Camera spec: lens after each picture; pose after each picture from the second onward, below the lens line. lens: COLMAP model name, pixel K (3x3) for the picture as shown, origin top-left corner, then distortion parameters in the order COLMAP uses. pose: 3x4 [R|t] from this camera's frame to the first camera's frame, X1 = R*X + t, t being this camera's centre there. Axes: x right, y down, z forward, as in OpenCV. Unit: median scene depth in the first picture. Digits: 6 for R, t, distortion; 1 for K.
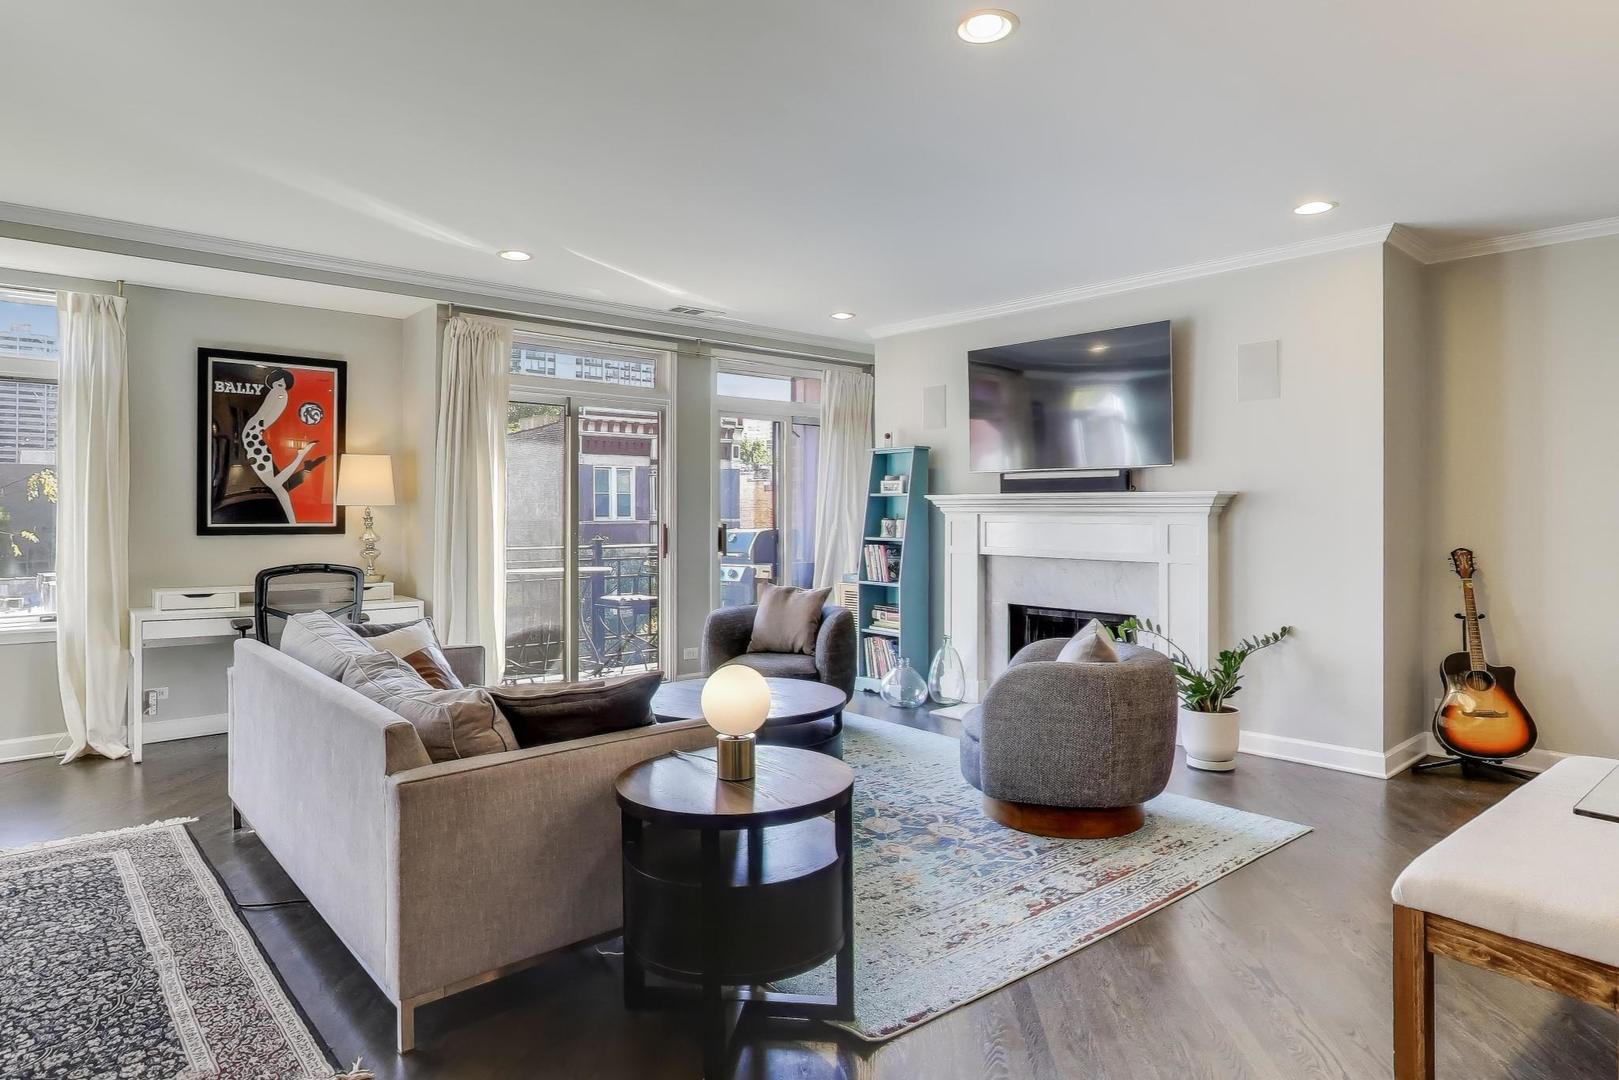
lens RADIAL K [[913.5, 0, 831.9], [0, 913.5, 511.3], [0, 0, 1]] dist [-0.003546, 0.004033]
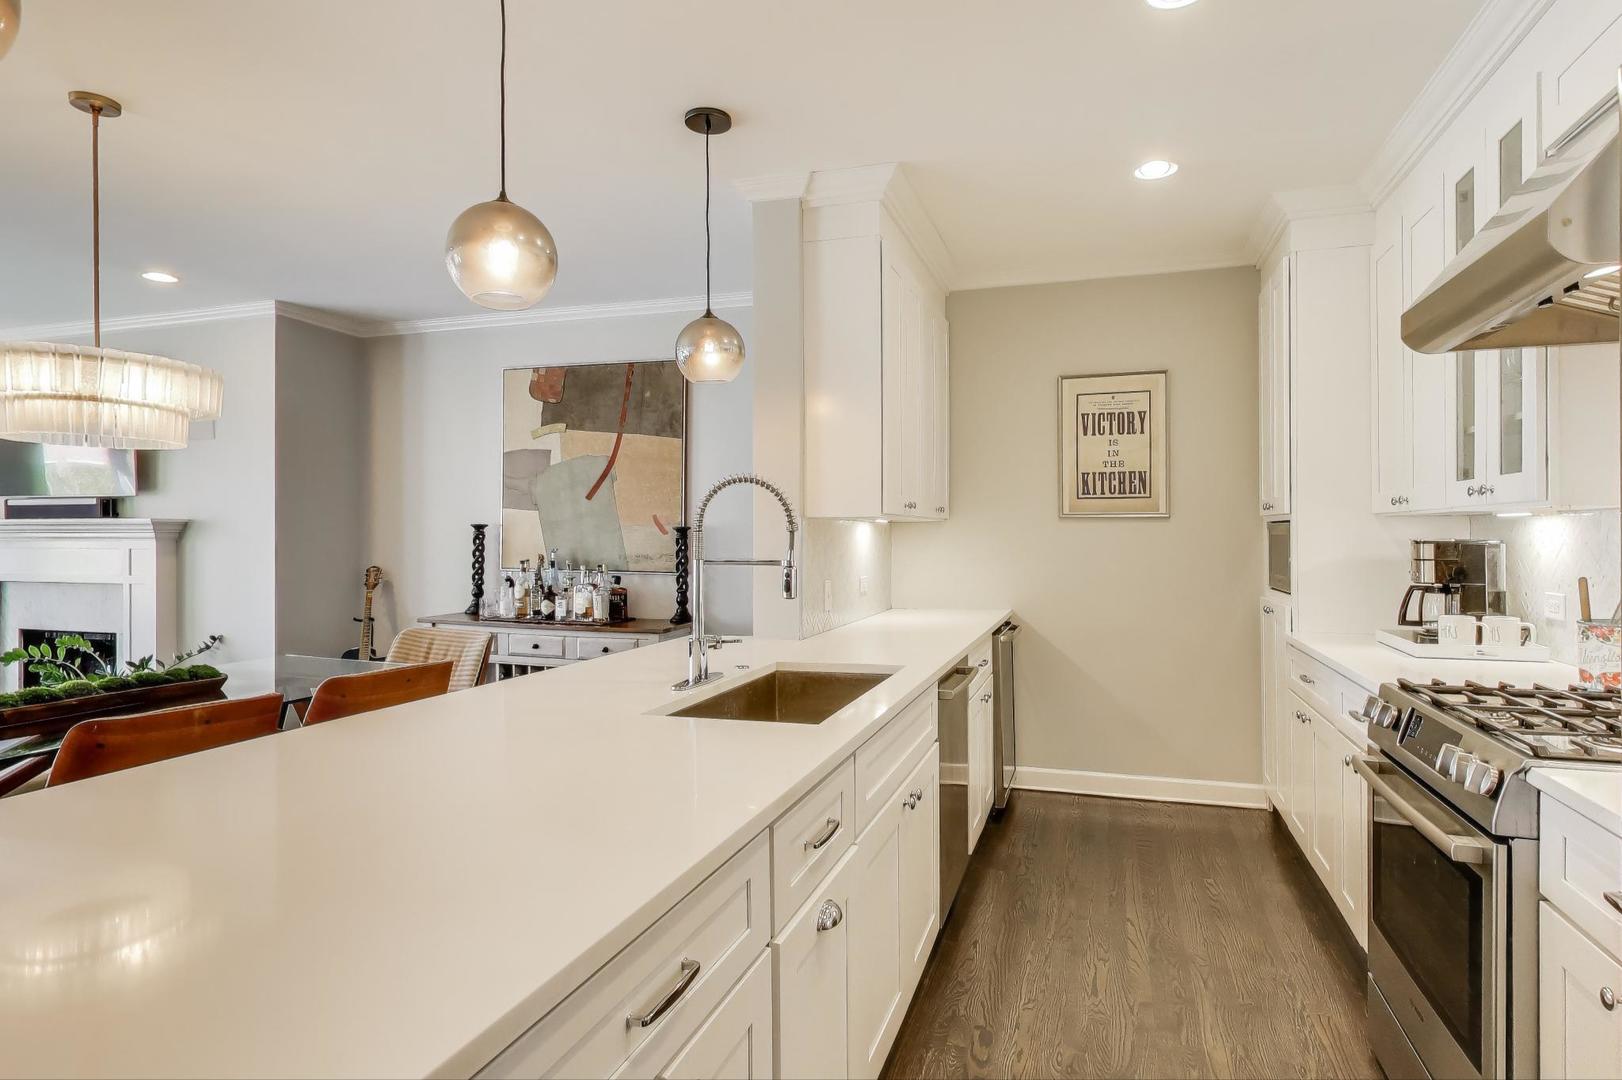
lens RADIAL K [[915.2, 0, 810.9], [0, 915.2, 536.6], [0, 0, 1]] dist [-0.003546, 0.004033]
pose [[0.867258, 0.001928, 0.497856, 0.528138], [0.001234, 0.999981, -0.006023, 0.007497], [-0.497858, 0.005838, 0.867239, -0.351137]]
